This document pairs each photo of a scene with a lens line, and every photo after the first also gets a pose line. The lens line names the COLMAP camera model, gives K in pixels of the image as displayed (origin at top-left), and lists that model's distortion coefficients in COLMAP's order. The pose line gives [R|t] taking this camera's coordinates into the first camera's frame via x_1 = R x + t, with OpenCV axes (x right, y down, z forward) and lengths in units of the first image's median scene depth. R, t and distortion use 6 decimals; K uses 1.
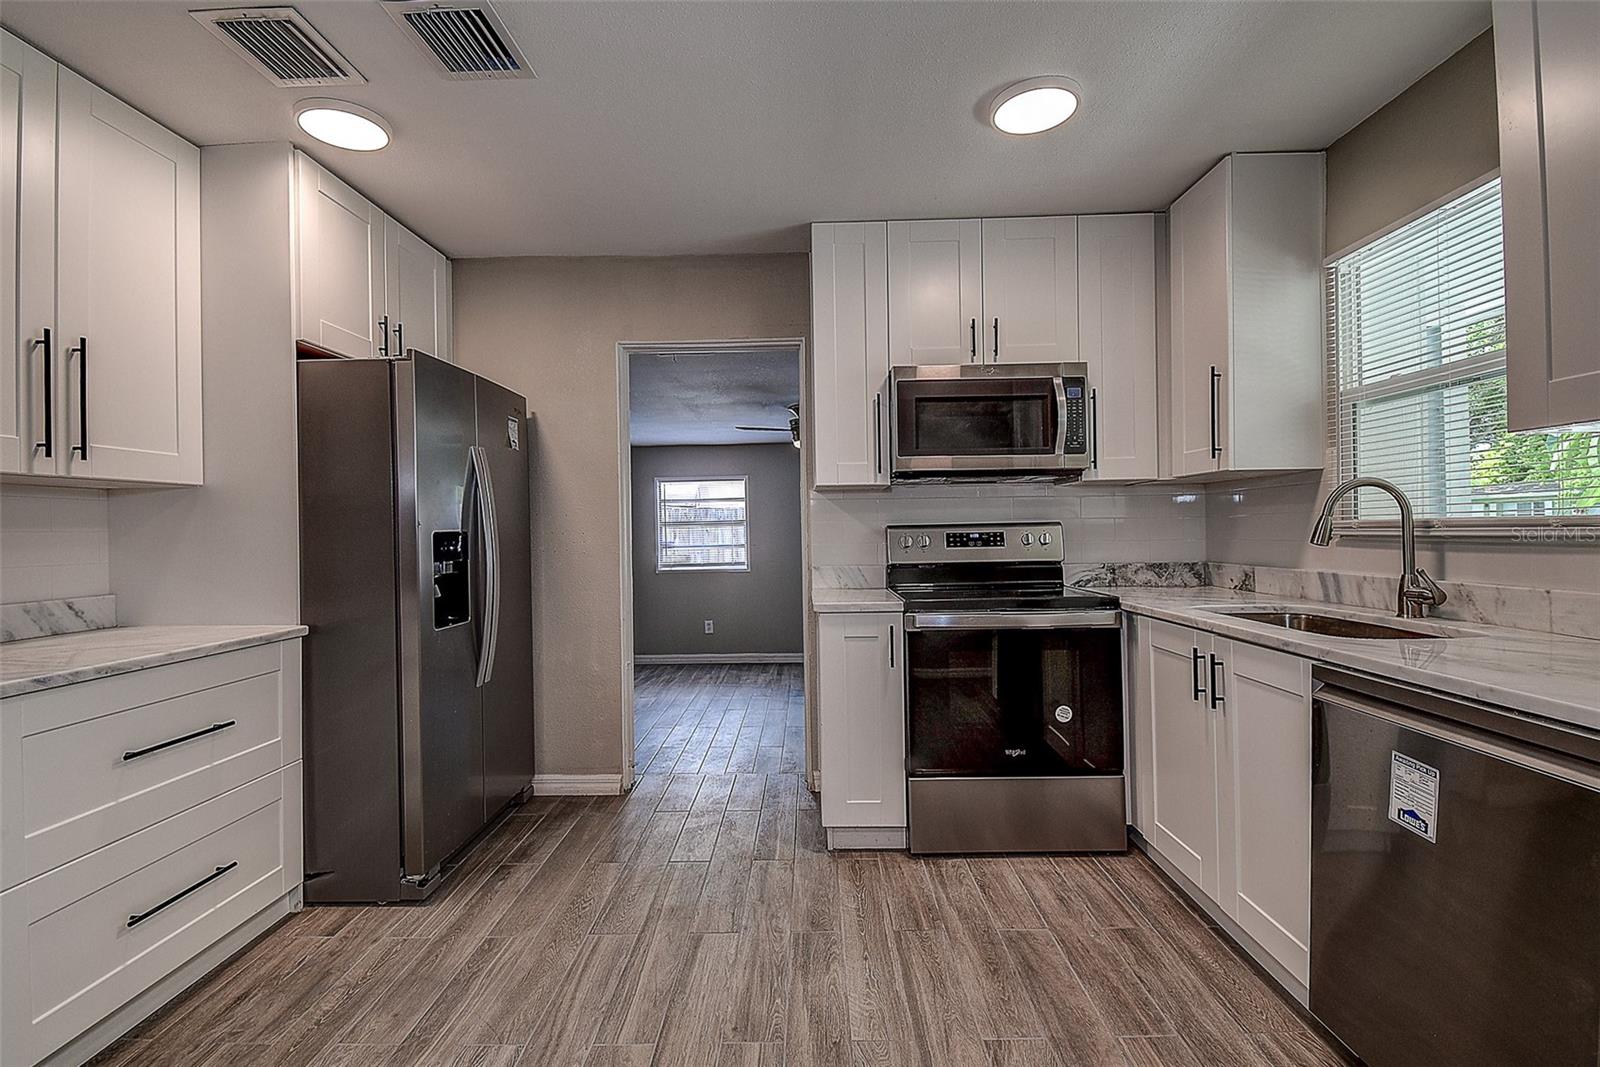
lens RADIAL K [[726.9, 0, 798.2], [0, 726.9, 526.4], [0, 0, 1]] dist [0.022485, -0.013252]
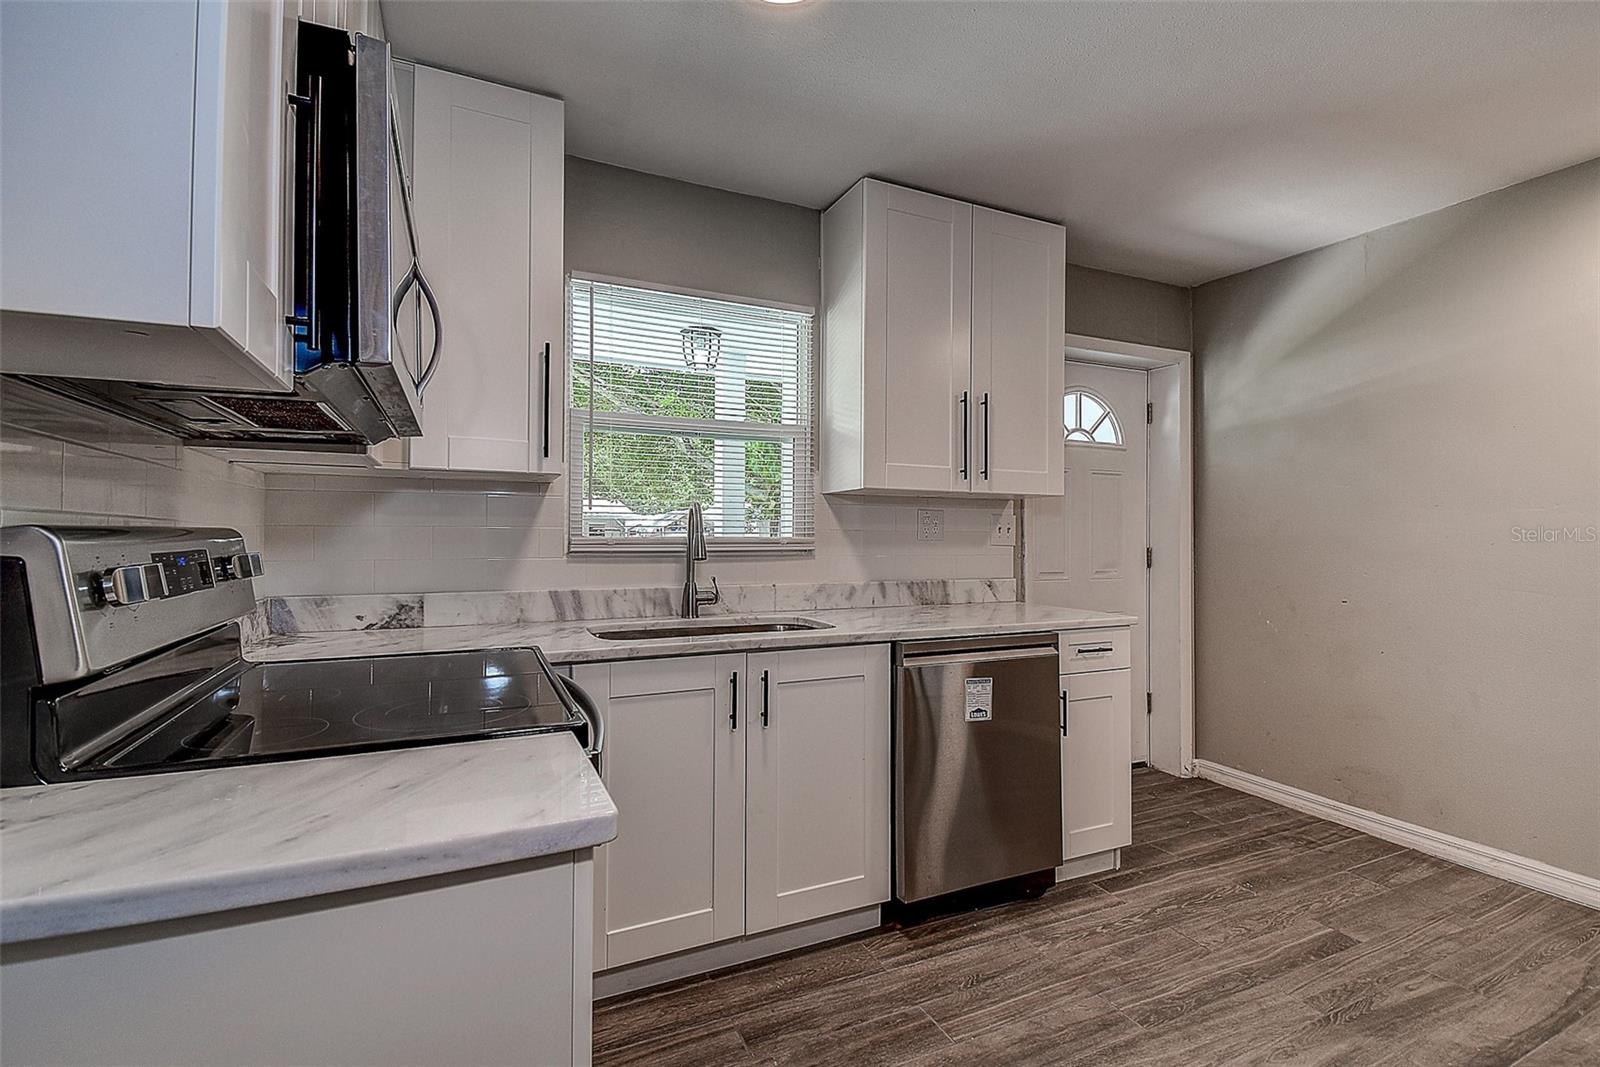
lens RADIAL K [[726.9, 0, 802.5], [0, 726.9, 531.4], [0, 0, 1]] dist [0.022485, -0.013252]
pose [[-0.435138, 0.020777, 0.900124, -0.270618], [-0.001465, 0.999716, -0.023784, 0.007578], [-0.900363, -0.011668, -0.434984, 1.091814]]
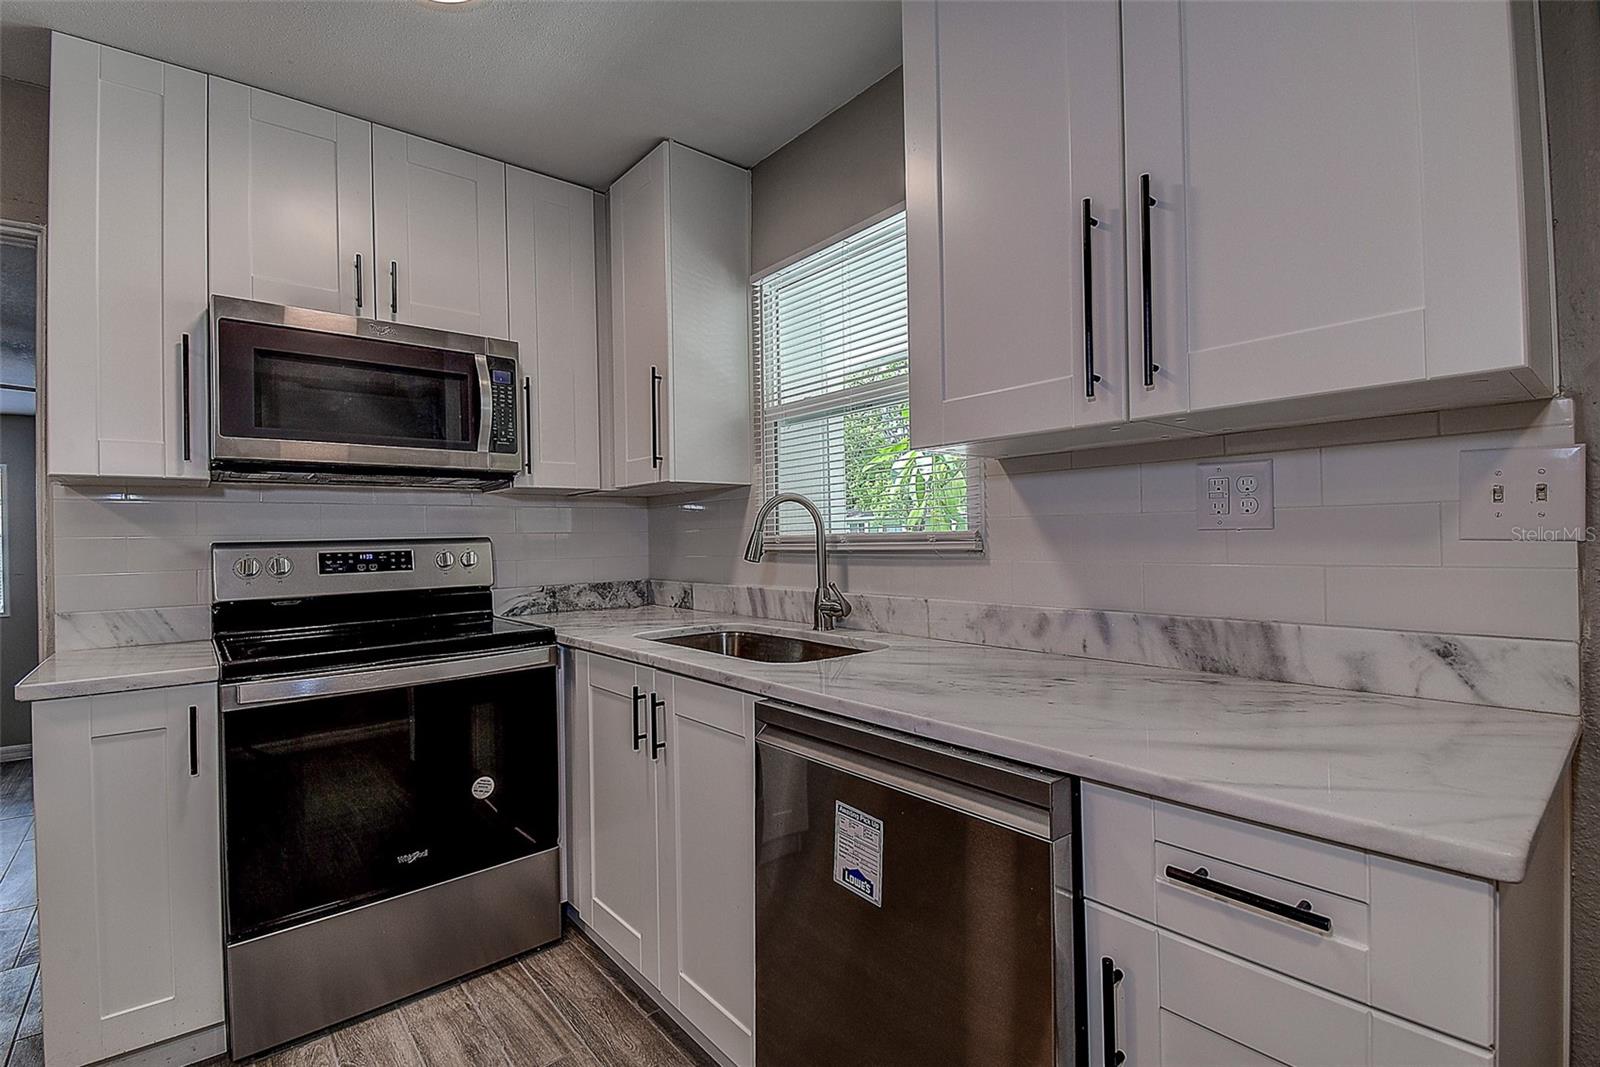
lens RADIAL K [[726.9, 0, 799.9], [0, 726.9, 530.8], [0, 0, 1]] dist [0.022485, -0.013252]
pose [[0.757146, 0.005134, 0.653226, 0.114703], [0.005405, 0.999886, -0.014124, -0.000364], [-0.653224, 0.014225, 0.757031, 0.199775]]
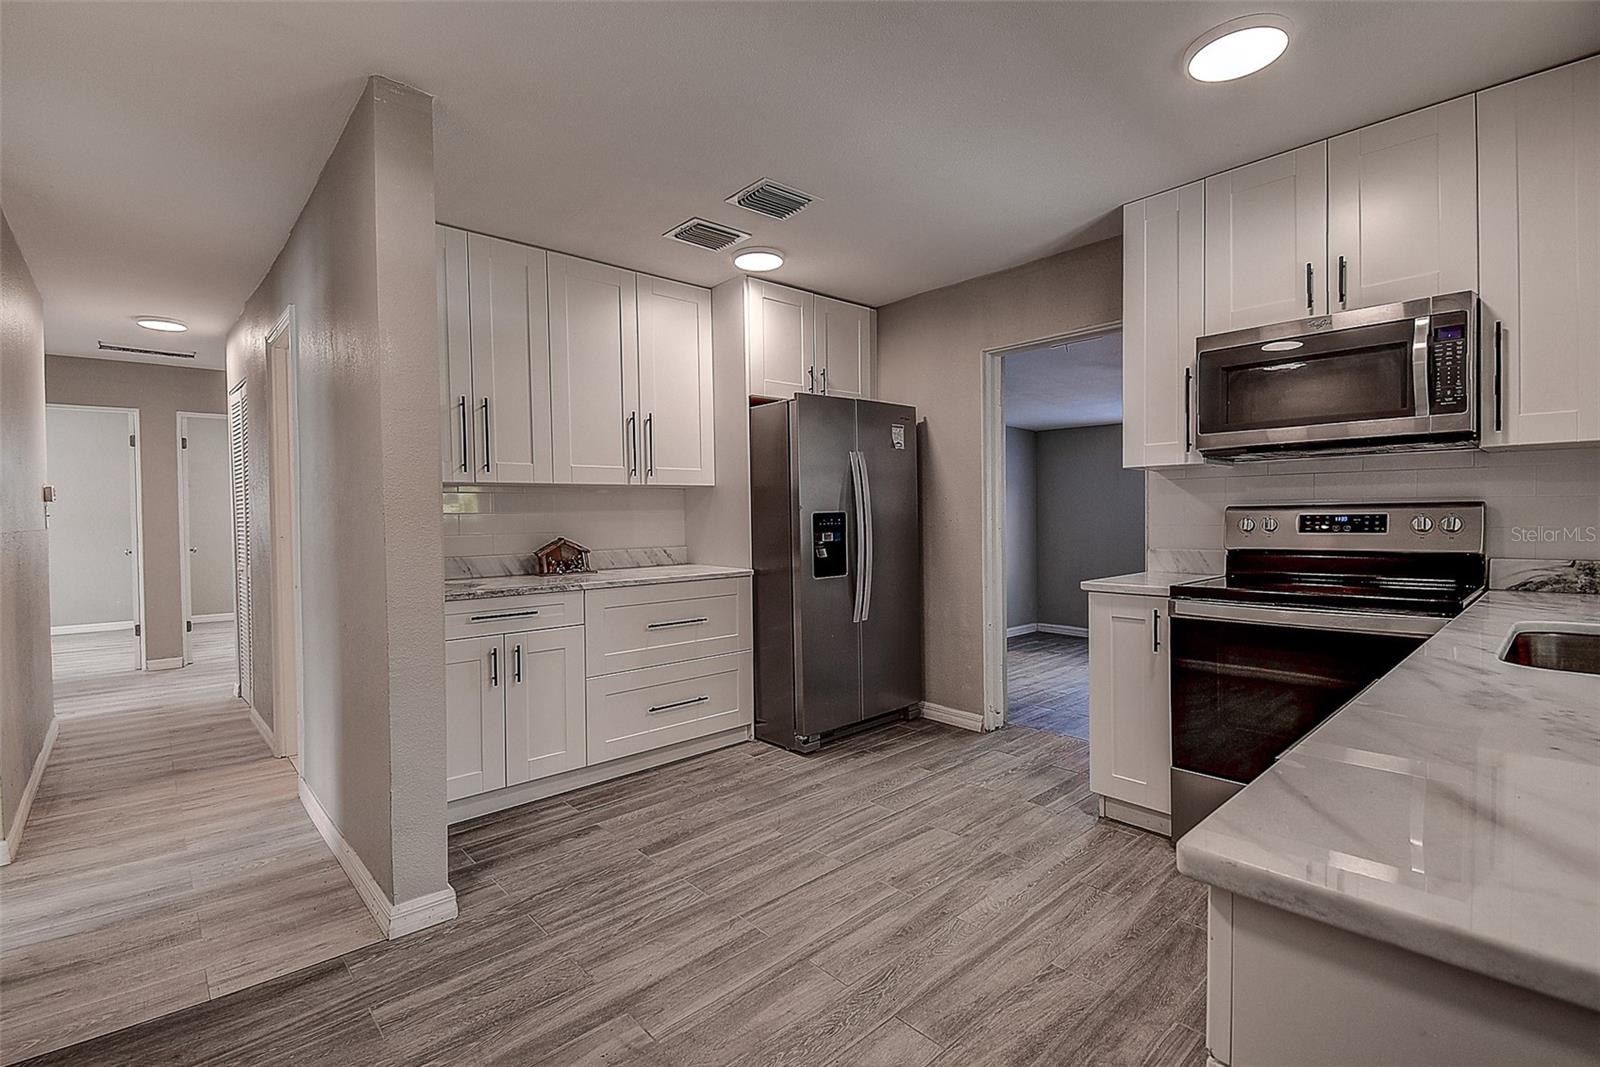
lens RADIAL K [[726.9, 0, 803.4], [0, 726.9, 531.8], [0, 0, 1]] dist [0.022485, -0.013252]
pose [[0.683058, 0.023681, -0.729980, 0.542112], [0.006094, 0.999255, 0.038119, -0.010207], [0.730339, -0.030486, 0.682404, -0.024878]]
